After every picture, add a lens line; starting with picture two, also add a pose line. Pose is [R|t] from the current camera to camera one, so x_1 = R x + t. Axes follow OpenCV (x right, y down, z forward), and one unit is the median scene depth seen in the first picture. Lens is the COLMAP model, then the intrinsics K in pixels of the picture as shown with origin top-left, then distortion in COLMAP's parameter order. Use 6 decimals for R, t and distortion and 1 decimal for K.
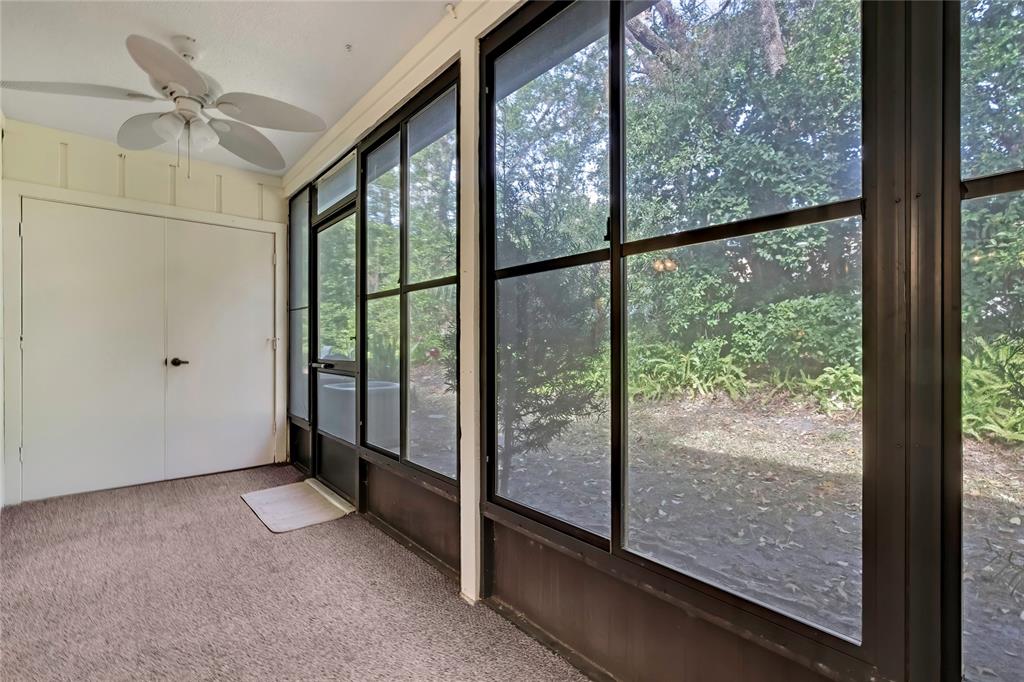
lens RADIAL K [[453.1, 0, 514.2], [0, 453.1, 344.3], [0, 0, 1]] dist [0.000098, 0.000400]
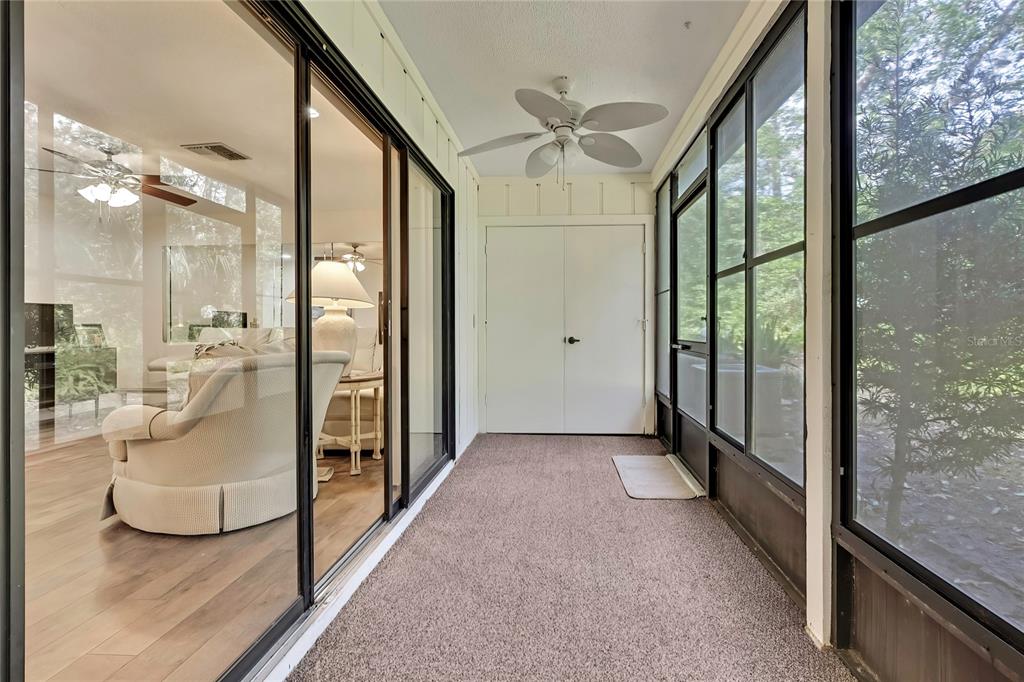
lens RADIAL K [[448.1, 0, 546.5], [0, 448.1, 327.0], [0, 0, 1]] dist [-0.014649, 0.000118]
pose [[0.725245, -0.002711, -0.688485, 0.070494], [0.003678, 0.999993, -0.000064, 0.003158], [0.688481, -0.002486, 0.725250, 0.072113]]
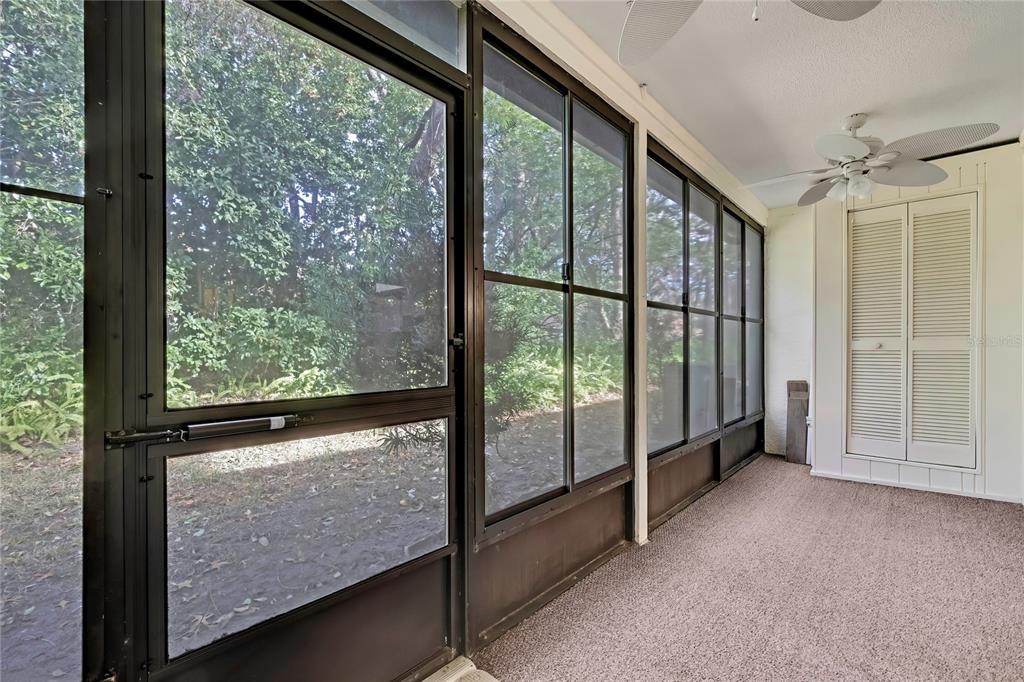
lens RADIAL K [[449.8, 0, 511.3], [0, 449.8, 351.0], [0, 0, 1]] dist [-0.008716, -0.000045]
pose [[-0.113602, -0.003516, 0.993520, -0.996361], [0.003391, 0.999987, 0.003927, -0.005408], [-0.993521, 0.003815, -0.113588, 1.118726]]
